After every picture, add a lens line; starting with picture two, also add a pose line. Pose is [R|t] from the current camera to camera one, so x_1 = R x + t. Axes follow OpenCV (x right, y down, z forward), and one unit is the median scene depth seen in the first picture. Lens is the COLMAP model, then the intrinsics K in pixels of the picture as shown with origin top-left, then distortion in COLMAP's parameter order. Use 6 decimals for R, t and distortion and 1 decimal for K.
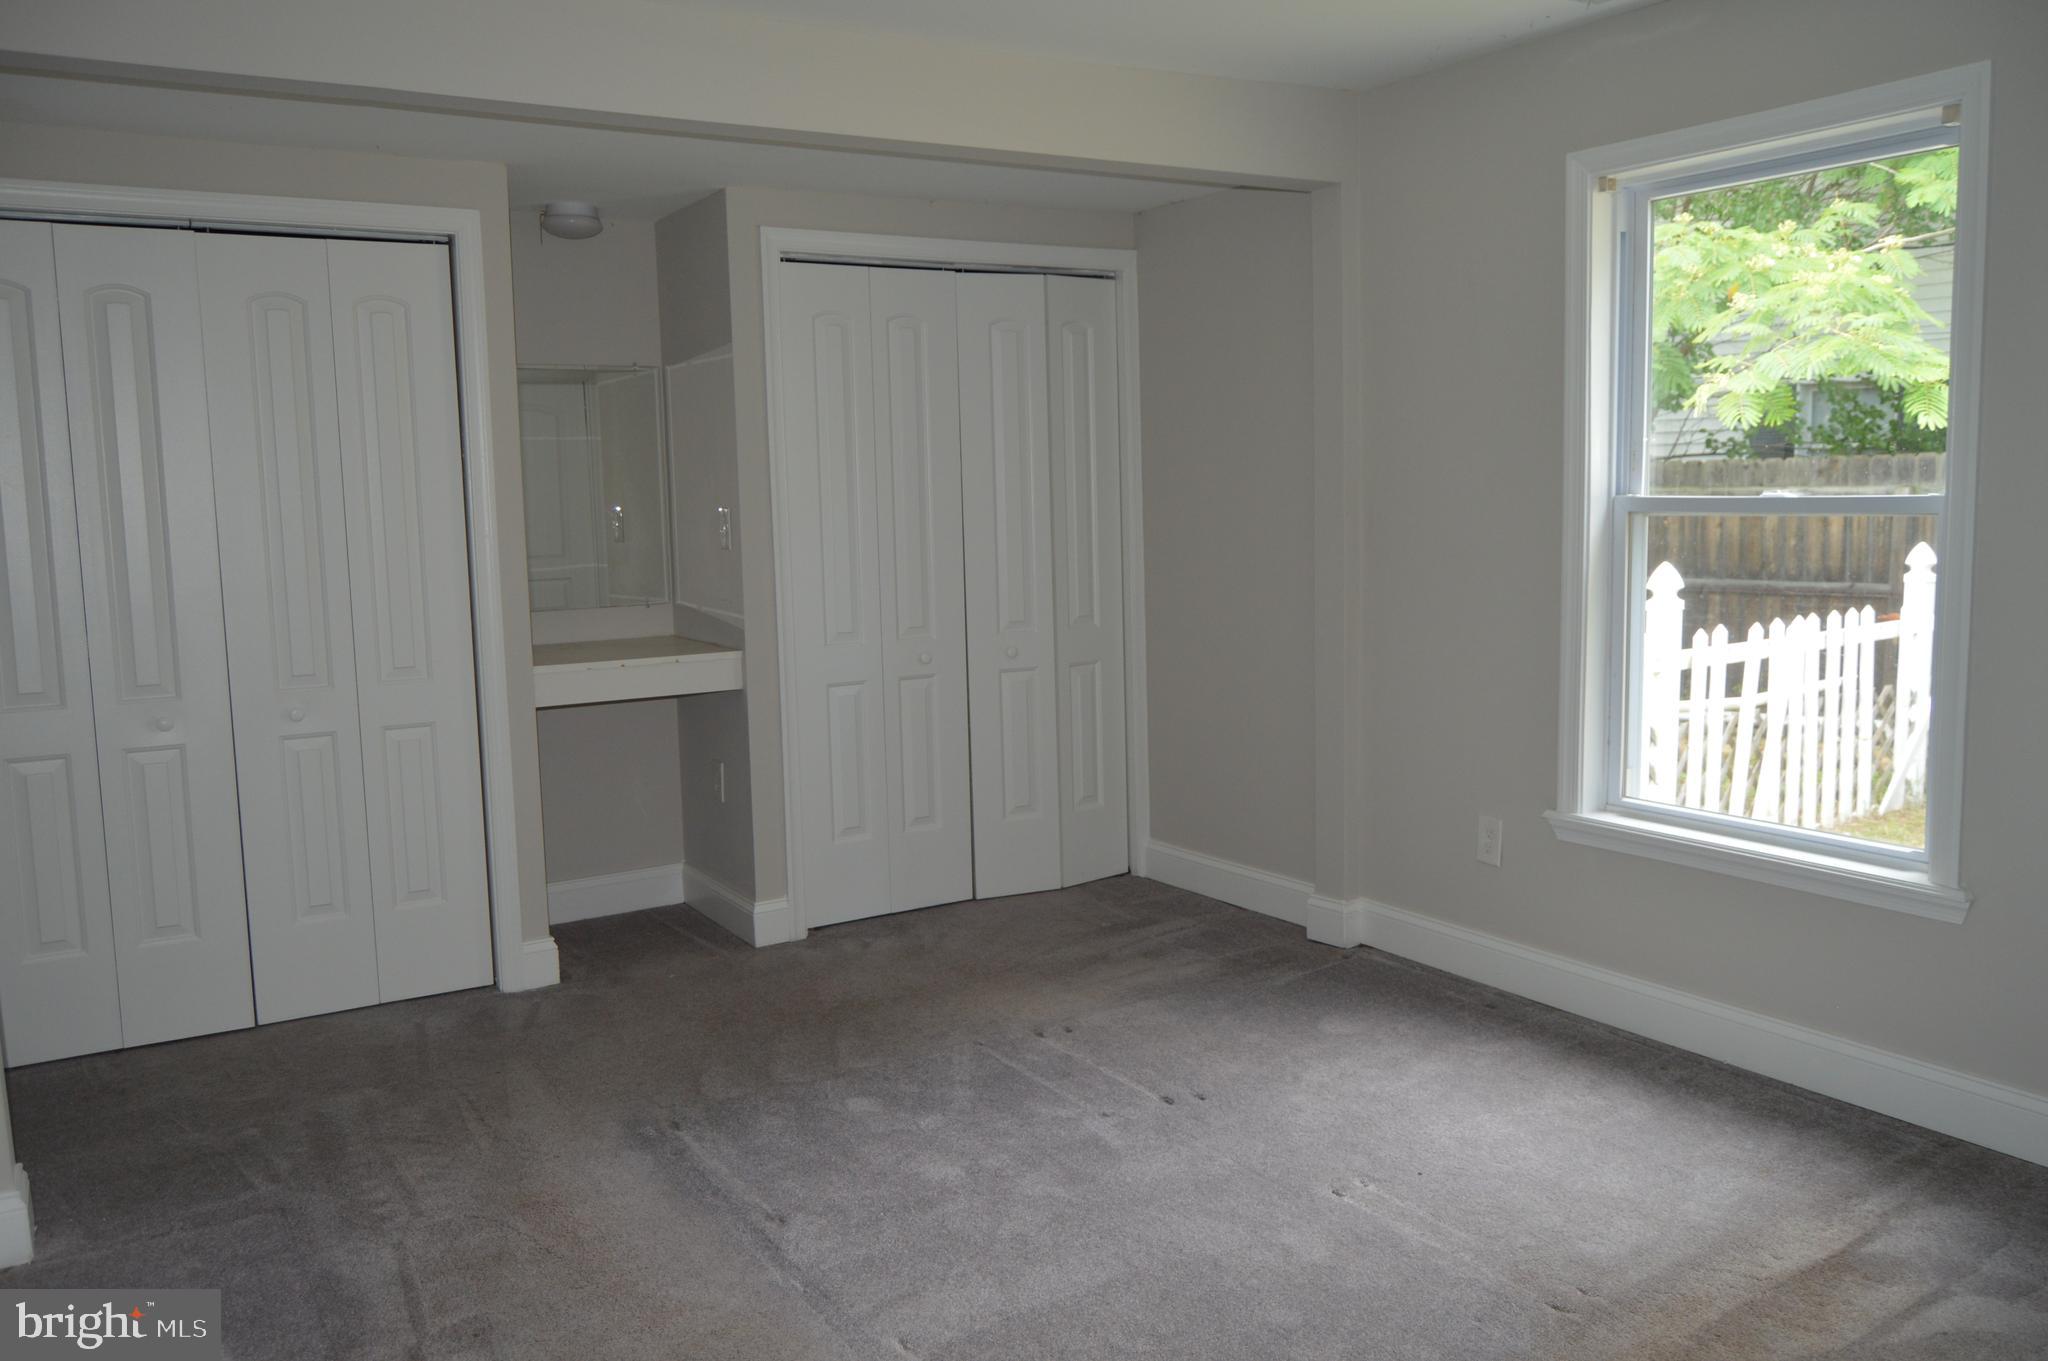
lens RADIAL K [[1578.7, 0, 1027.3], [0, 1578.7, 670.0], [0, 0, 1]] dist [-0.016463, 0.009367]
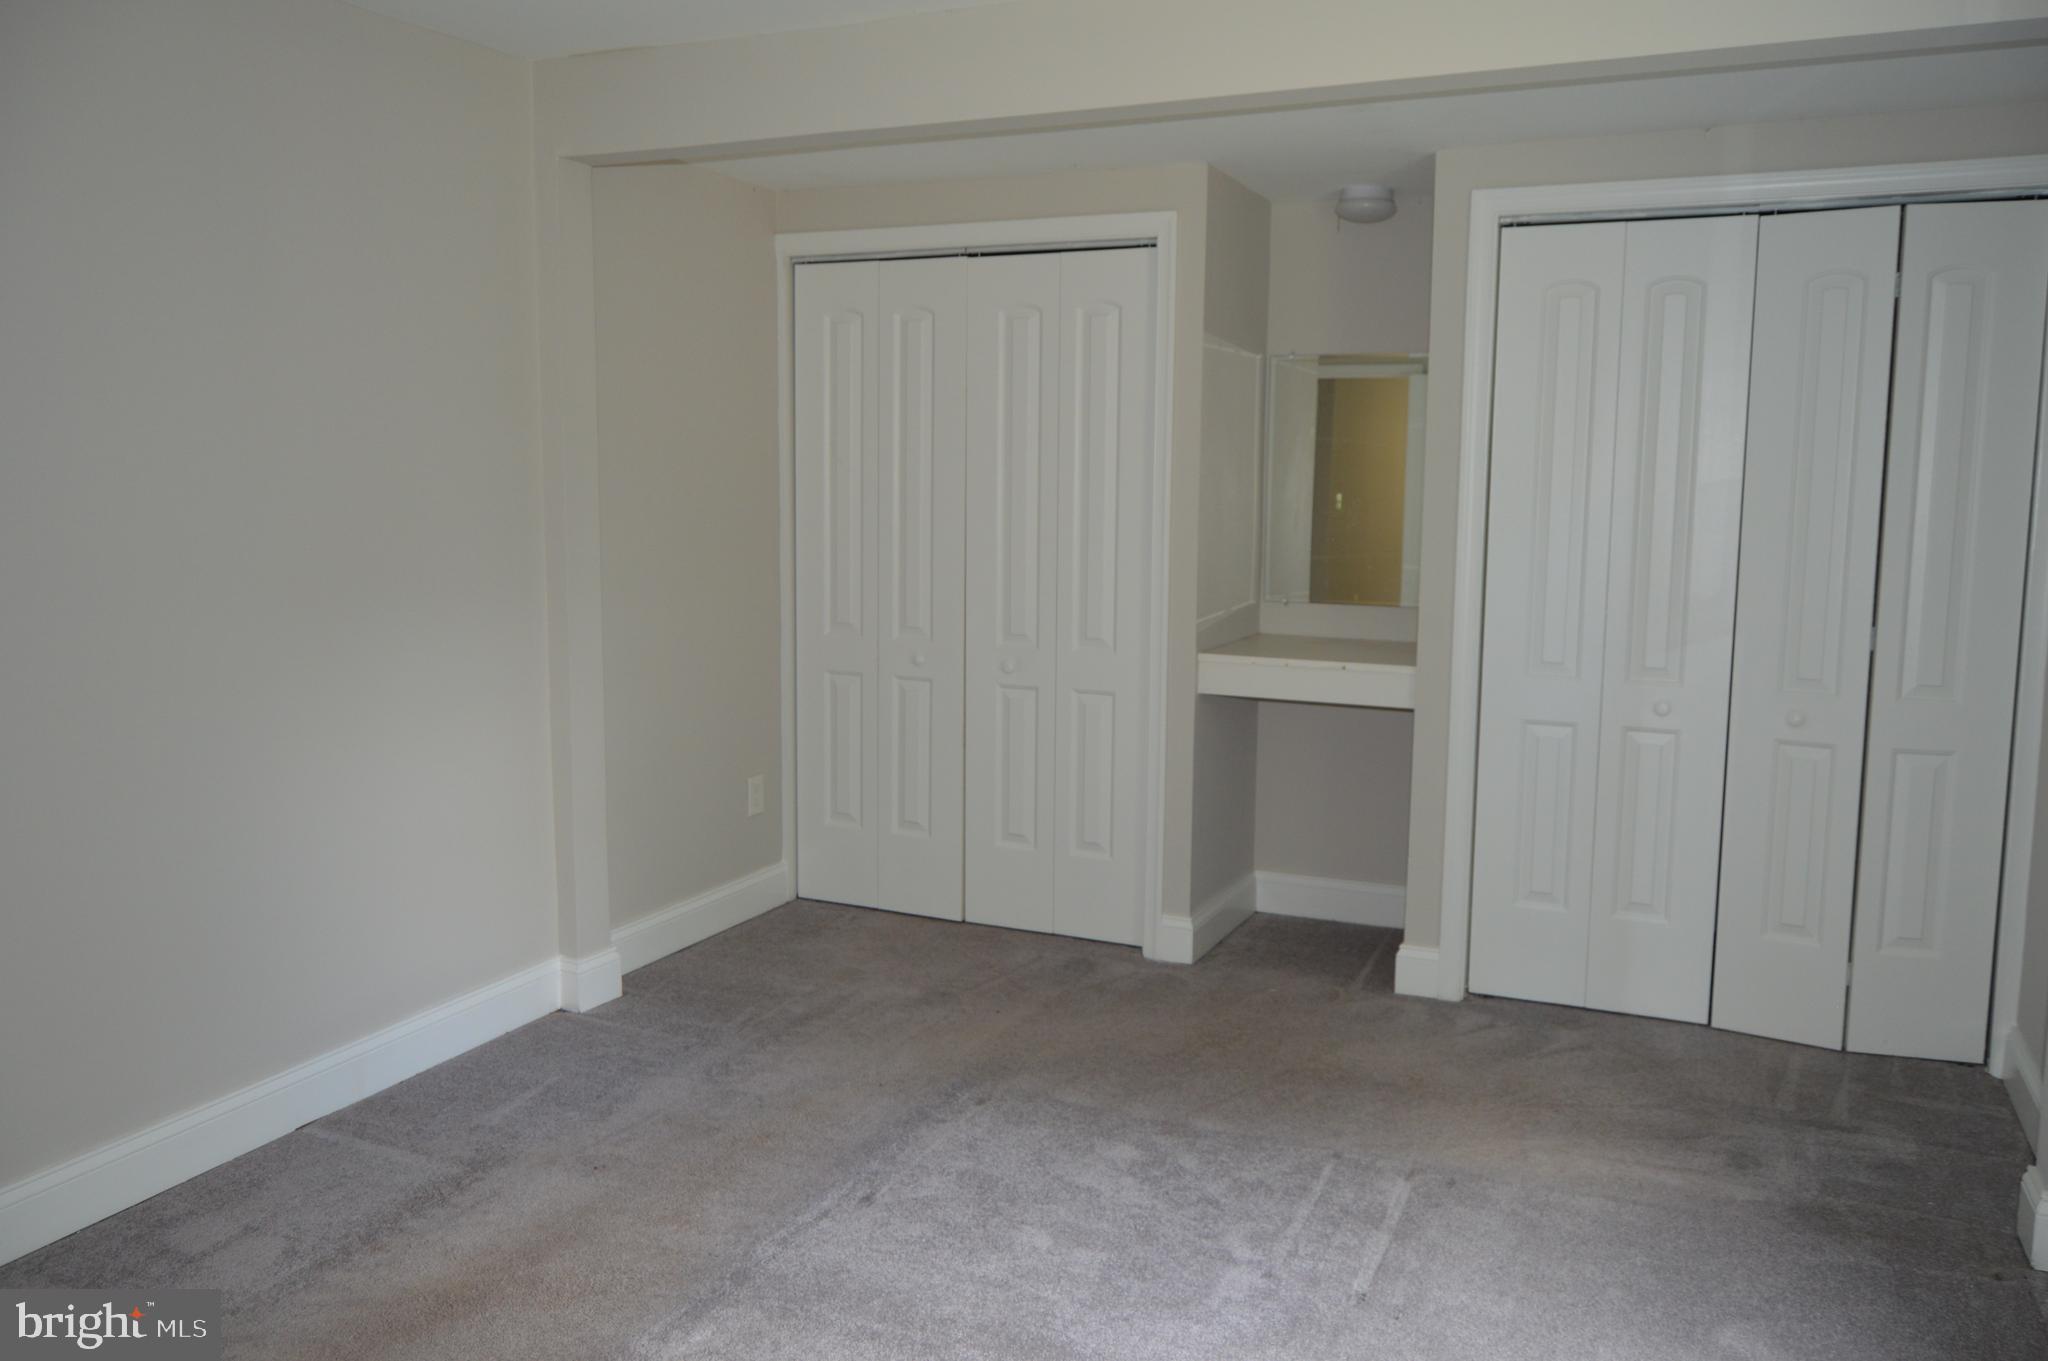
lens RADIAL K [[1578.7, 0, 1033.4], [0, 1578.7, 673.5], [0, 0, 1]] dist [-0.016463, 0.009367]
pose [[0.561847, 0.131452, -0.816730, 0.504012], [-0.120905, 0.989741, 0.076125, -0.058968], [0.818358, 0.055976, 0.571976, 0.353257]]
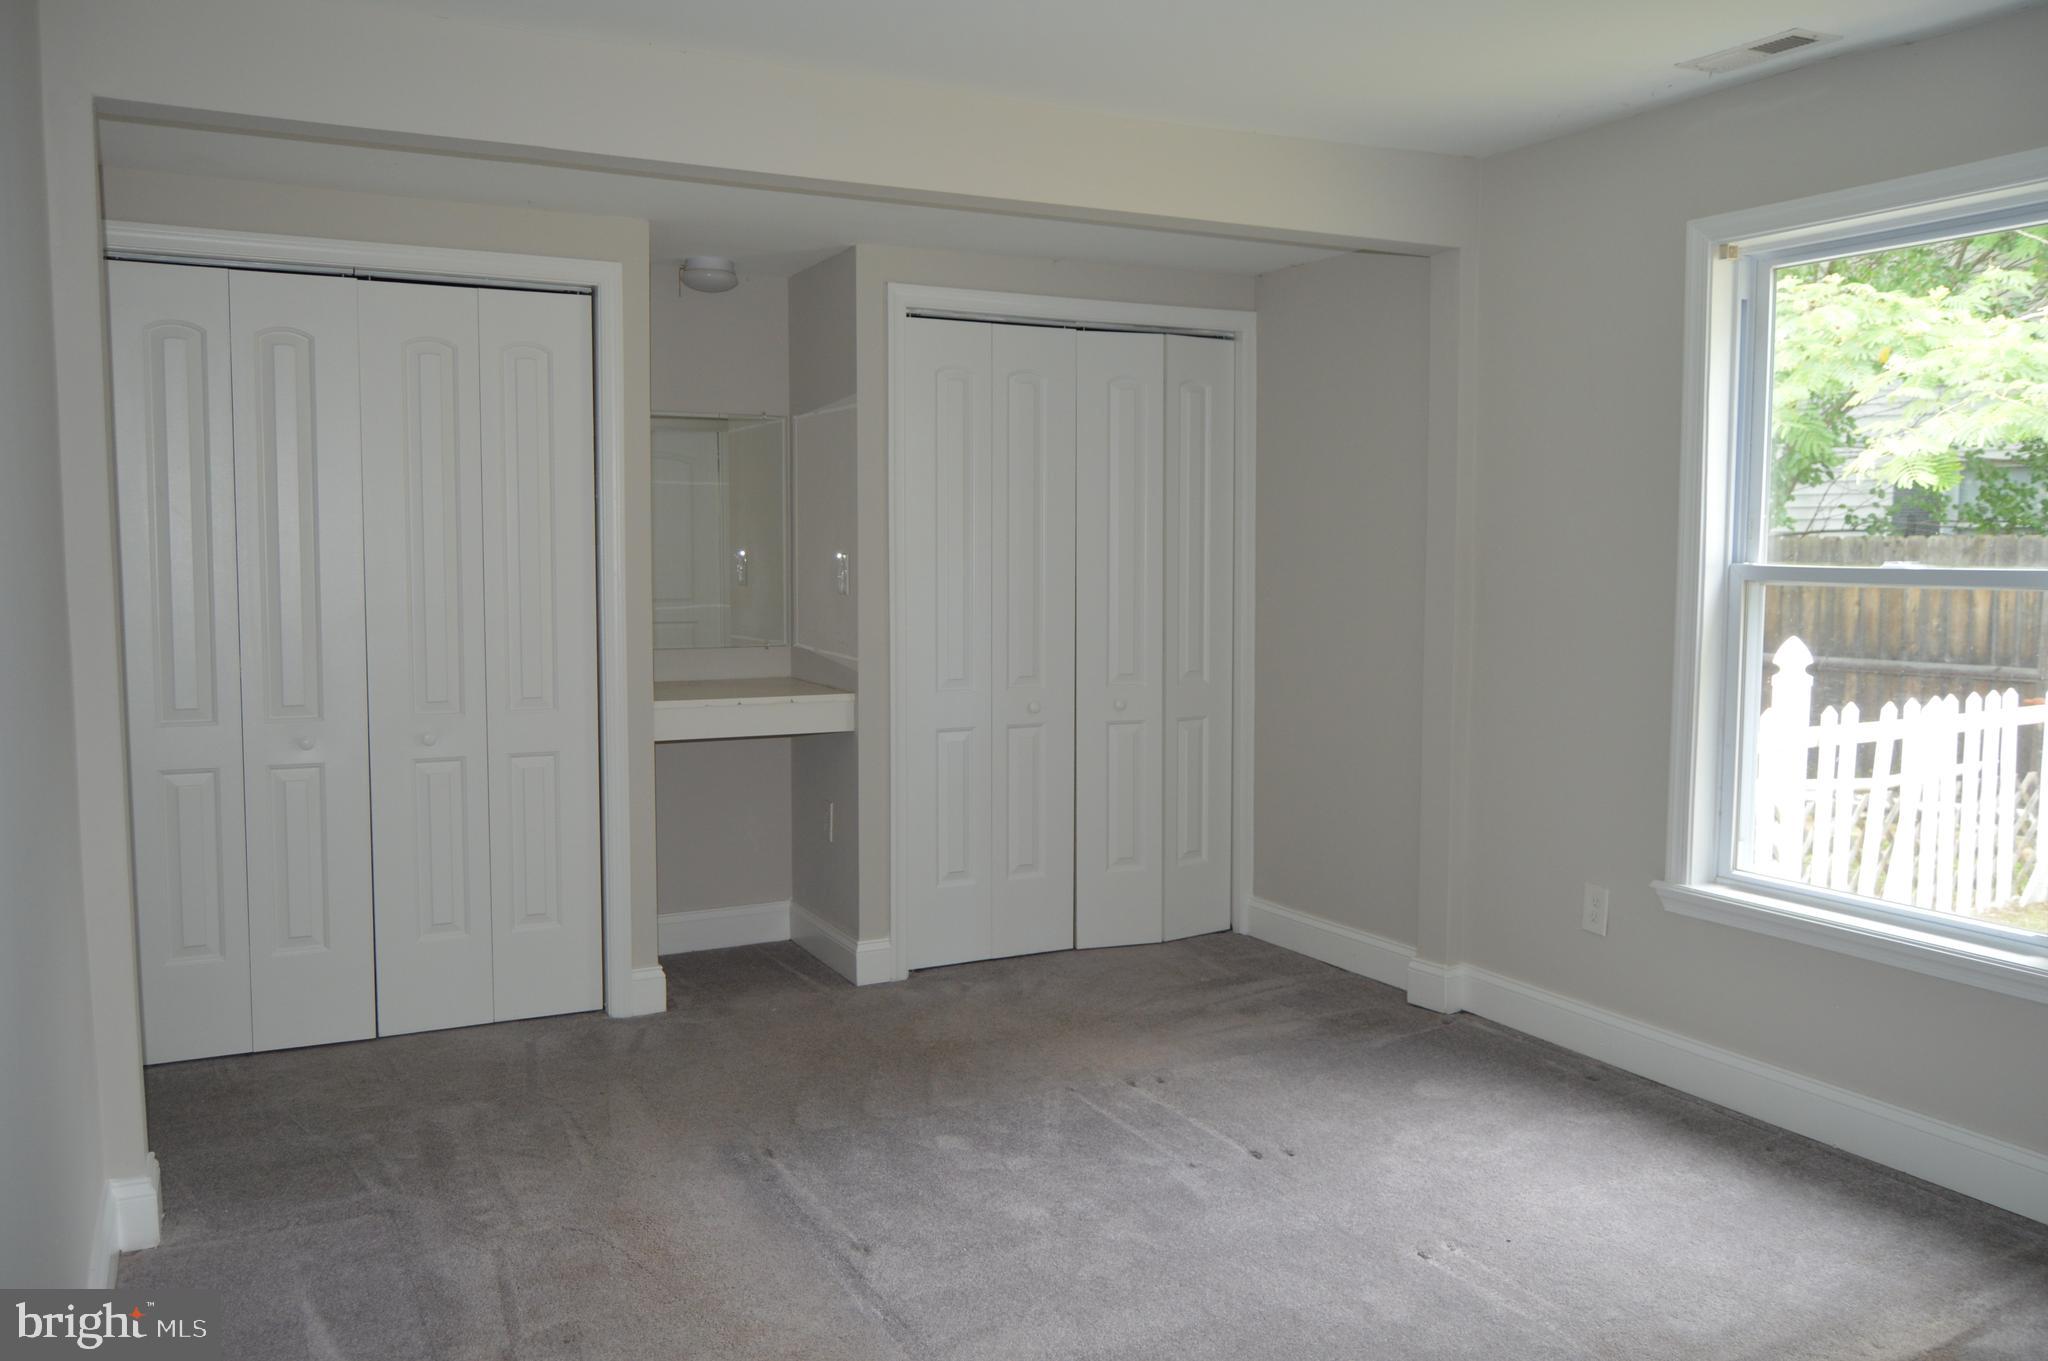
lens RADIAL K [[1578.7, 0, 1029.6], [0, 1578.7, 670.7], [0, 0, 1]] dist [-0.016463, 0.009367]
pose [[0.996684, 0.032078, -0.074778, 0.009298], [-0.034820, 0.998757, -0.035658, 0.006521], [0.073541, 0.038144, 0.996562, -0.013650]]
